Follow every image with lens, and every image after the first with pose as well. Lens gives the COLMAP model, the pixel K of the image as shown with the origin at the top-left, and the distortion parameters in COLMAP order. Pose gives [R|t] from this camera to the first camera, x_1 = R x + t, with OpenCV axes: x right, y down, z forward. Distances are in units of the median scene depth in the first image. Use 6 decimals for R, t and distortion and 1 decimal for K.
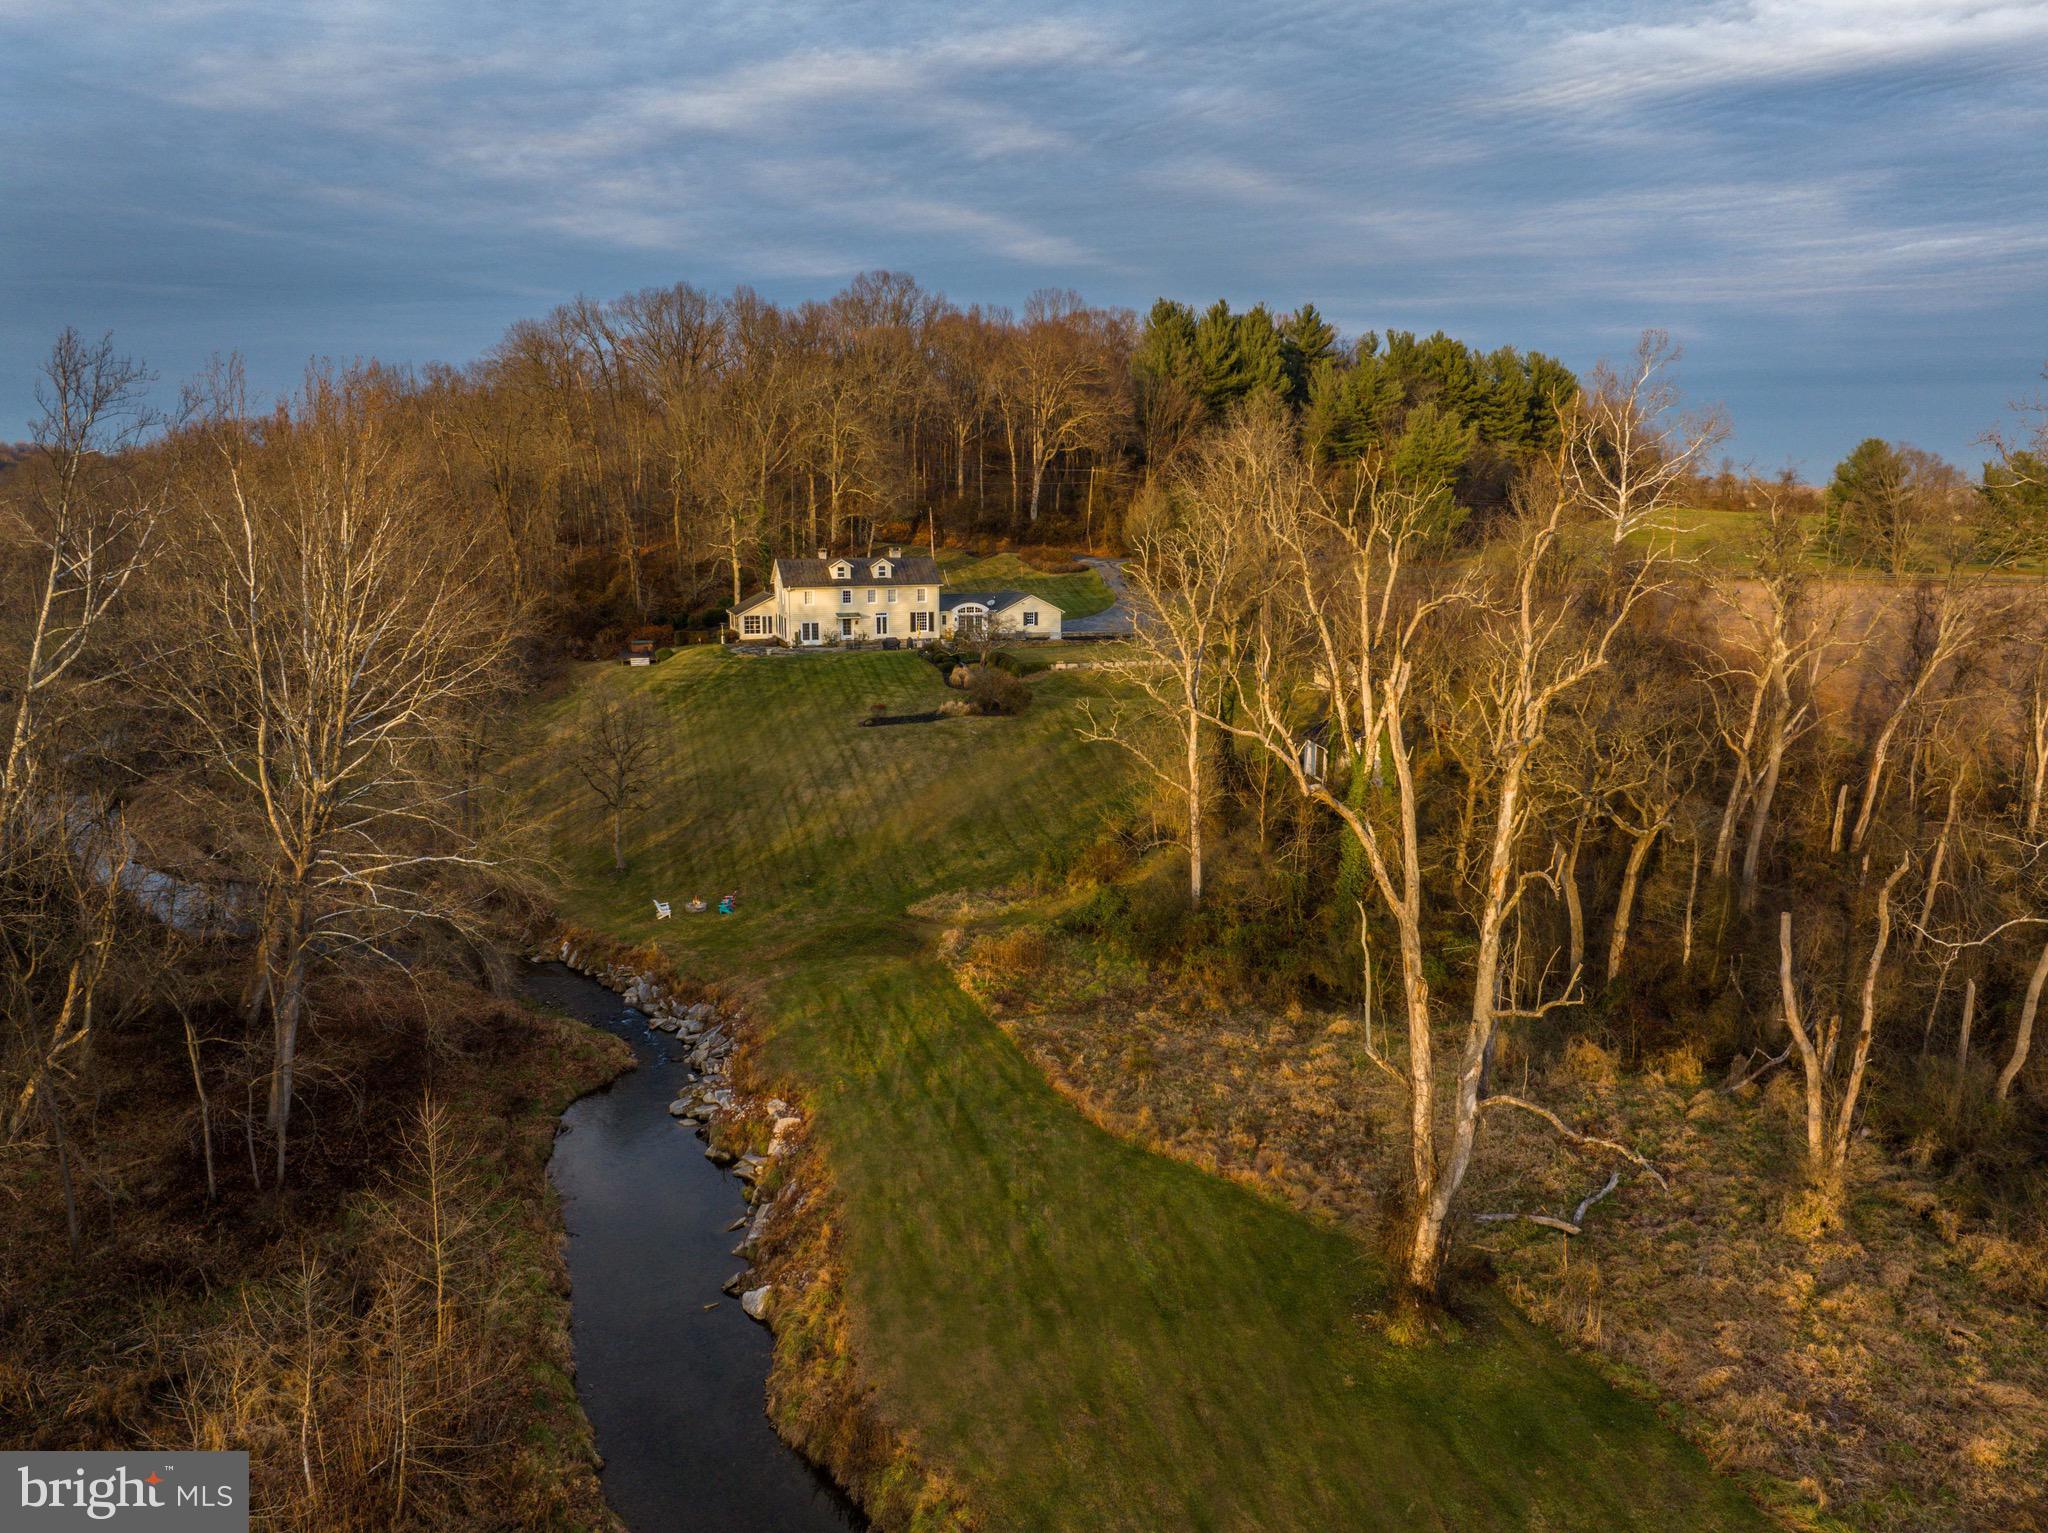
lens RADIAL K [[1452.8, 0, 1024.0], [0, 1452.8, 766.5], [0, 0, 1]] dist [-0.030975, 0.000364]
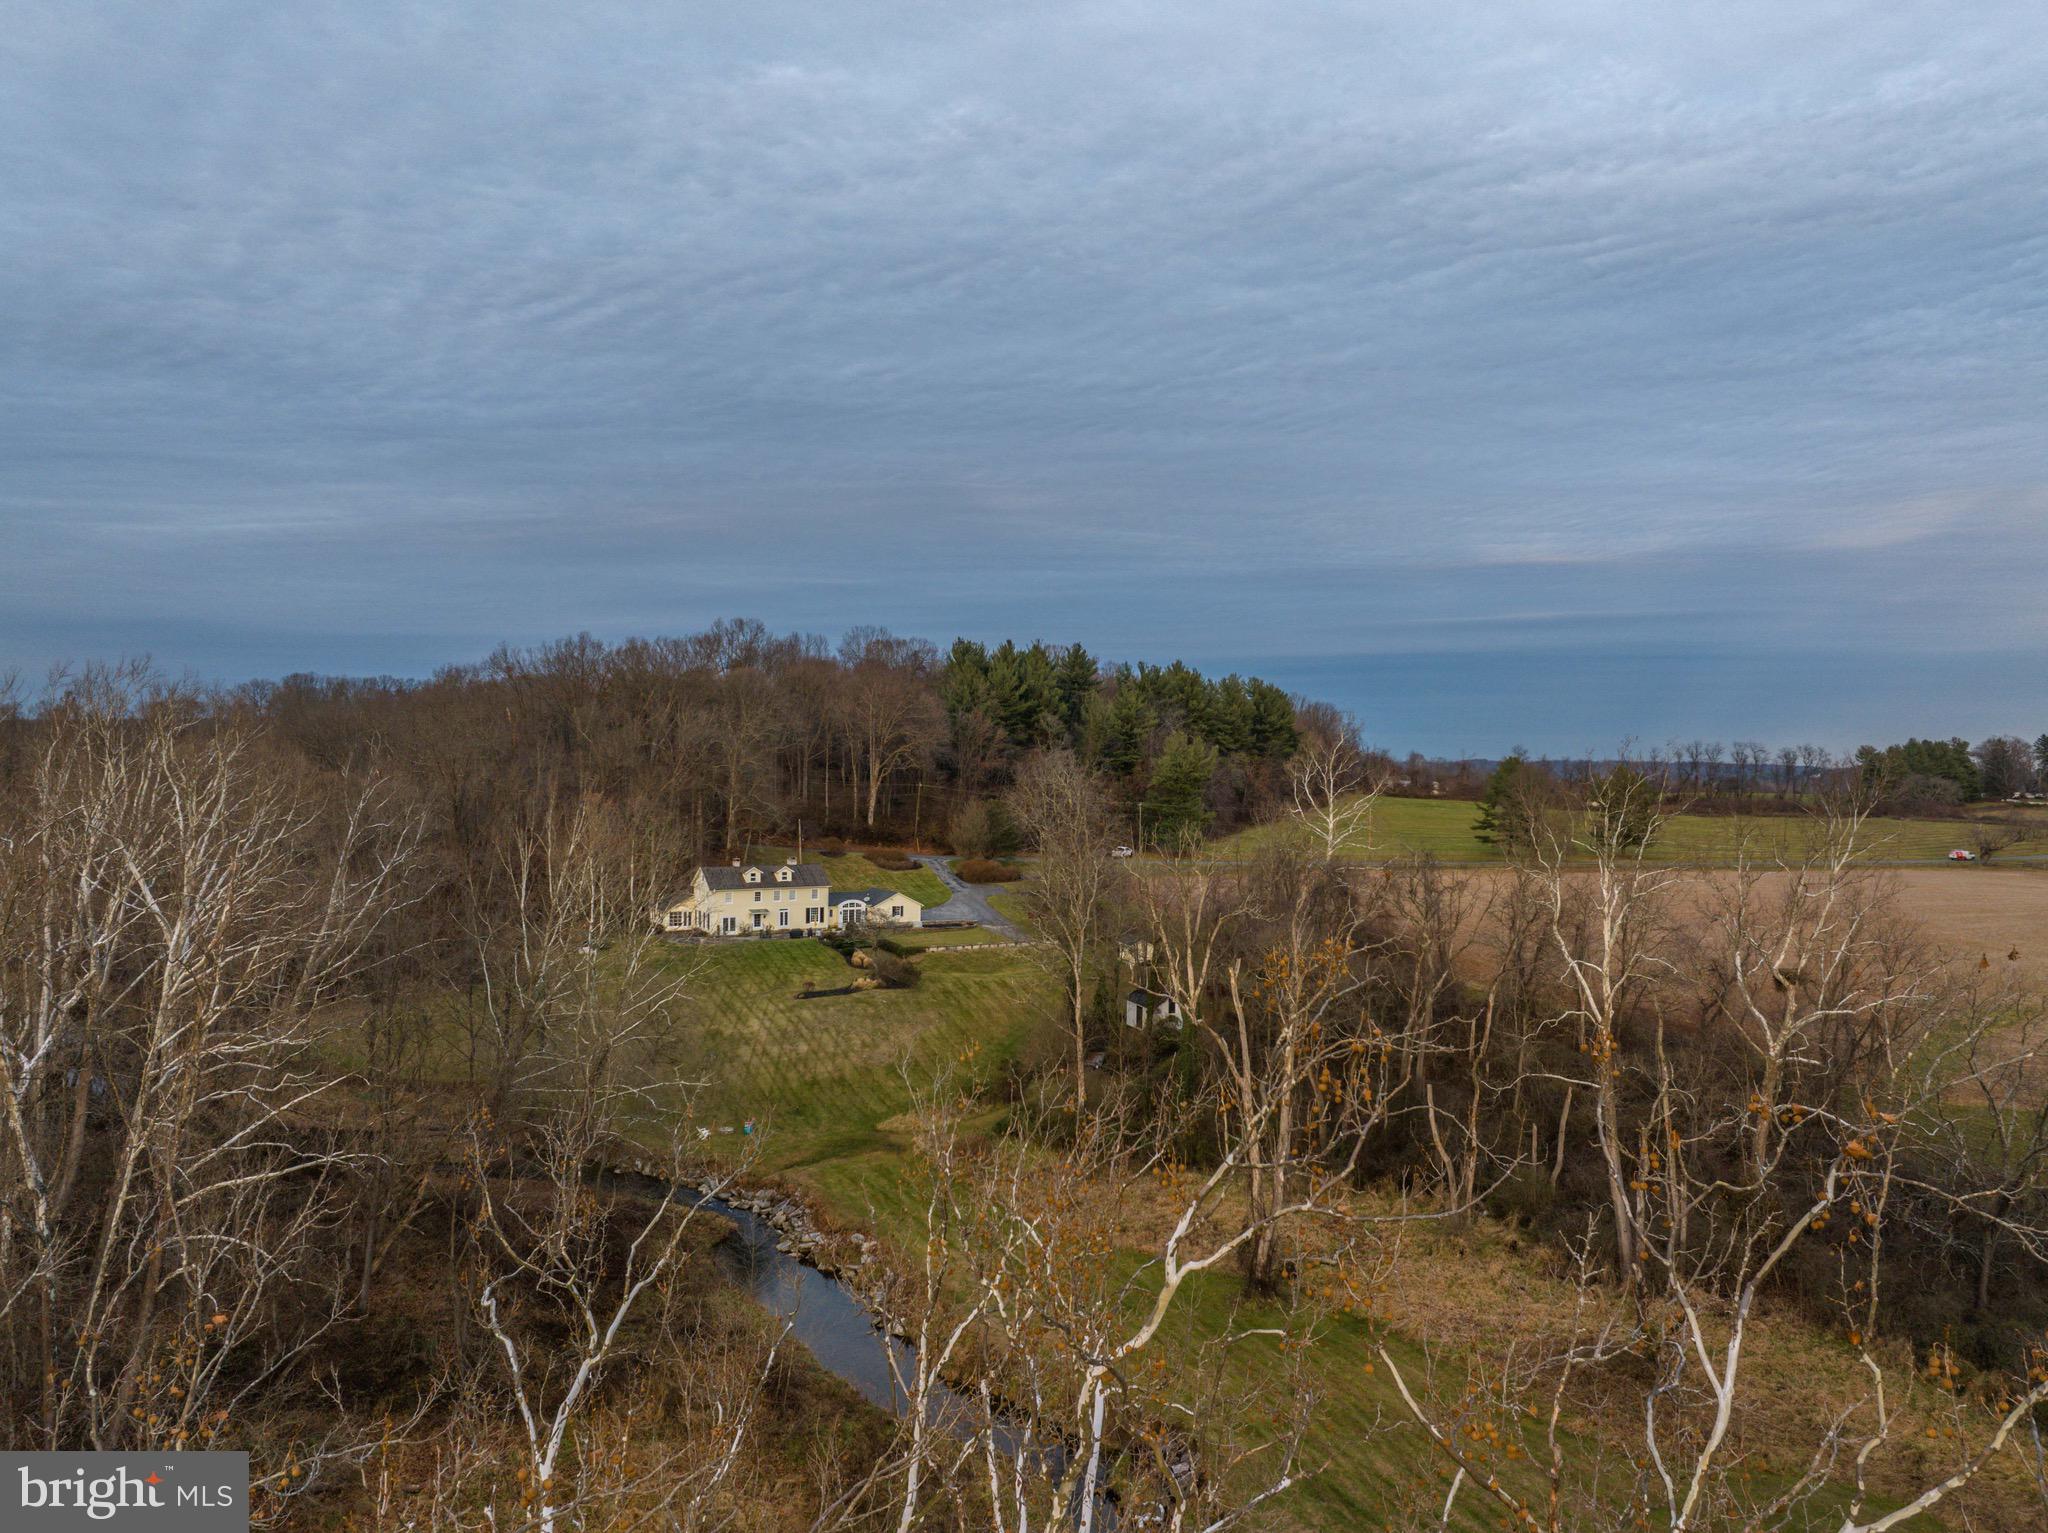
lens RADIAL K [[1452.8, 0, 1024.0], [0, 1452.8, 766.5], [0, 0, 1]] dist [-0.030975, 0.000364]
pose [[0.983922, 0.003540, 0.178563, -0.119041], [0.029053, 0.983314, -0.179584, 0.006239], [-0.176219, 0.181884, 0.967401, -0.291928]]
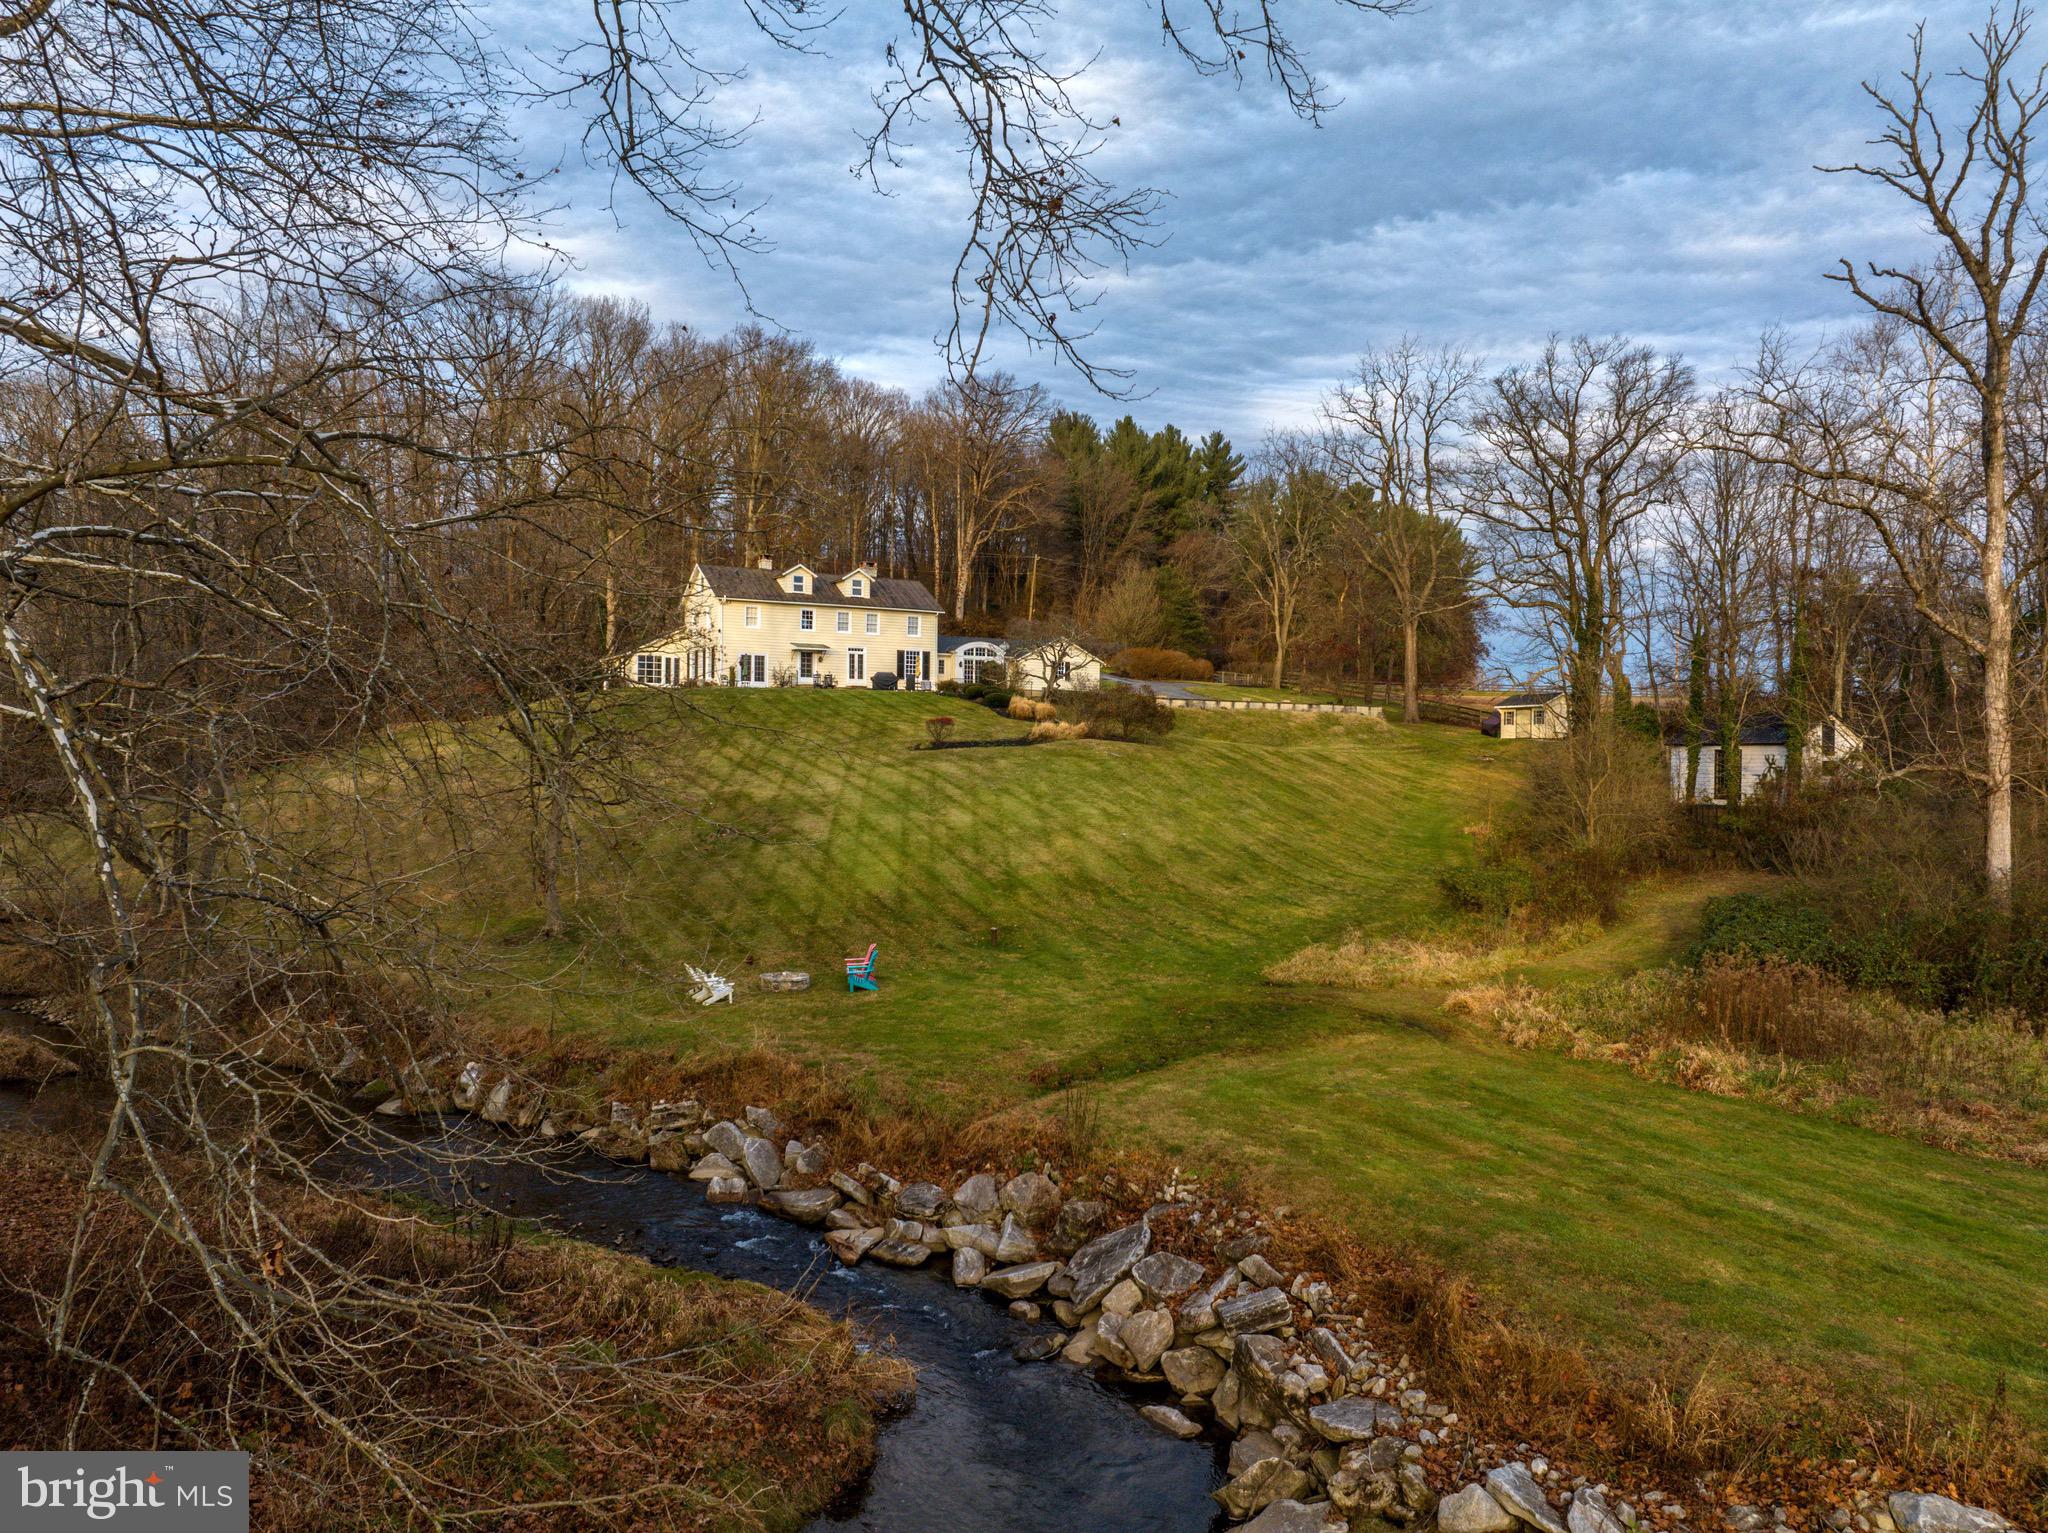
lens RADIAL K [[1452.8, 0, 1024.0], [0, 1452.8, 766.5], [0, 0, 1]] dist [-0.030975, 0.000364]
pose [[0.983016, 0.007082, 0.183381, -0.144688], [0.026124, 0.983679, -0.178027, 0.069078], [-0.181648, 0.179795, 0.966787, 0.349778]]
